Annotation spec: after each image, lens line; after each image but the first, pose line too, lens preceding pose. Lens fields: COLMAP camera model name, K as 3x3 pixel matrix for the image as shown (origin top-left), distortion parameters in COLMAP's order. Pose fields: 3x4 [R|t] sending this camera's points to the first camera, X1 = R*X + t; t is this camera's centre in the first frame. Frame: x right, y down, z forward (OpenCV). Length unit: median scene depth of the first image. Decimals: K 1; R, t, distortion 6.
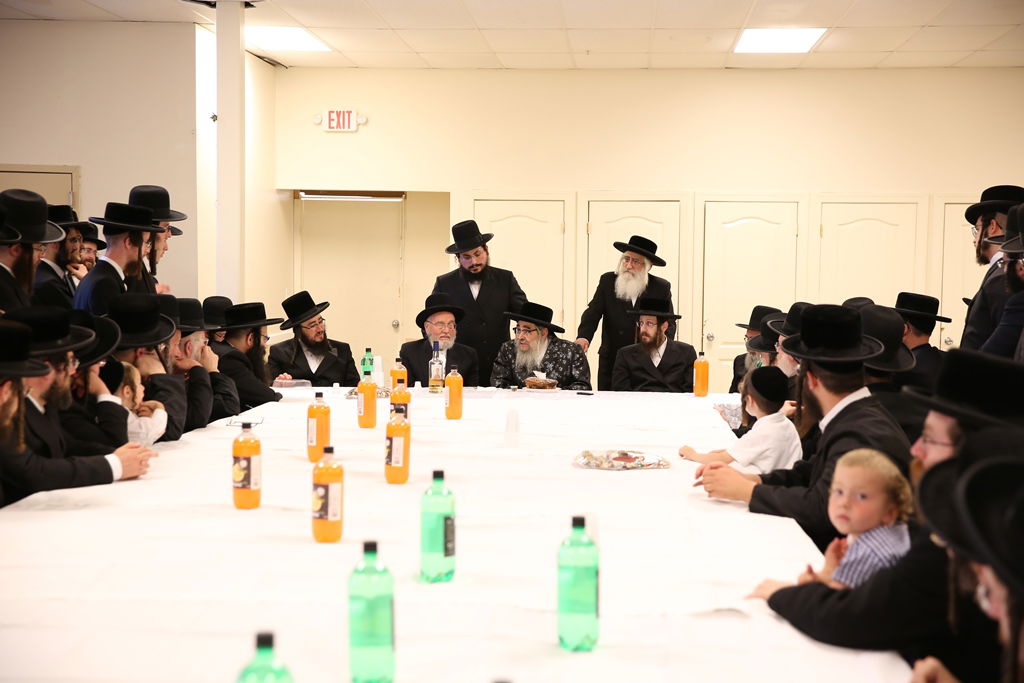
lens RADIAL K [[1662.0, 0, 505.5], [0, 1662.0, 345.5], [0, 0, 1]] dist [0.143225, 0.000000]
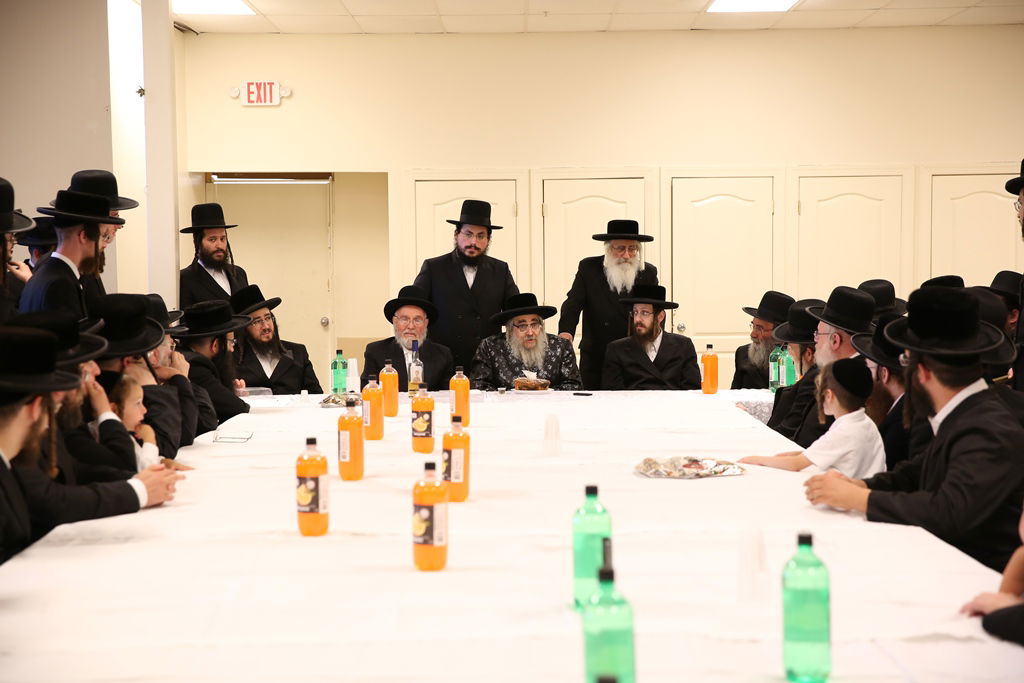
lens RADIAL K [[1844.7, 0, 511.9], [0, 1844.7, 344.3], [0, 0, 1]] dist [0.199888, 0.000000]
pose [[0.996343, -0.025574, 0.081527, -0.069624], [0.025396, 0.999672, 0.003222, -0.002112], [-0.081582, -0.001140, 0.996666, 0.008231]]
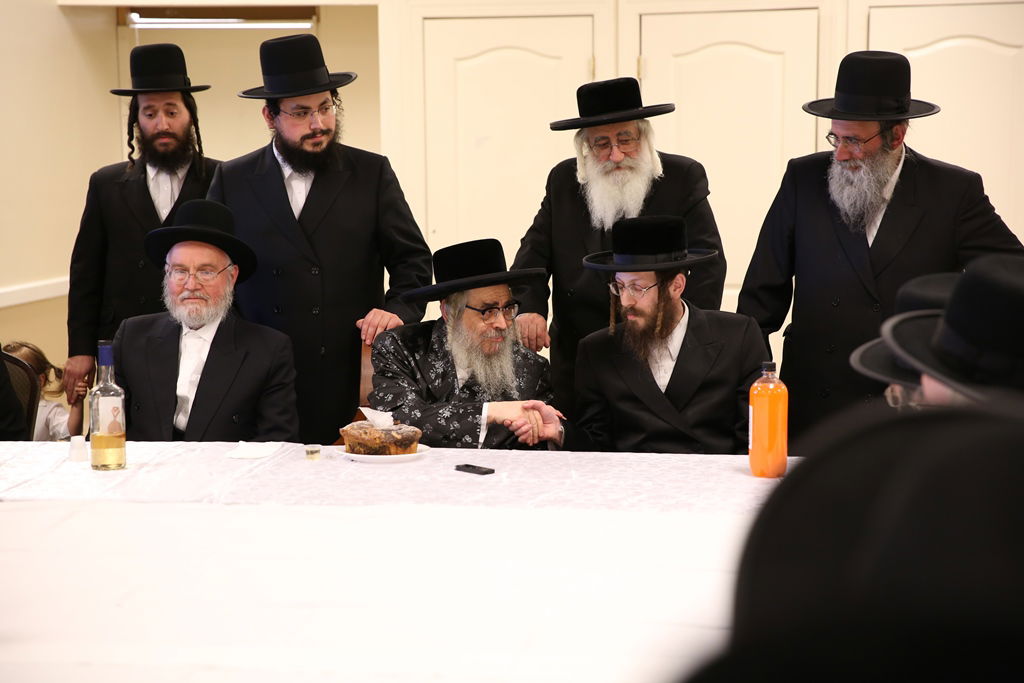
lens RADIAL K [[1975.0, 0, 511.9], [0, 1975.0, 332.1], [0, 0, 1]] dist [0.282431, 0.000000]
pose [[0.994032, -0.007448, -0.108839, 0.106315], [0.012849, 0.998716, 0.049001, -0.026612], [0.108334, -0.050107, 0.992851, 0.520046]]
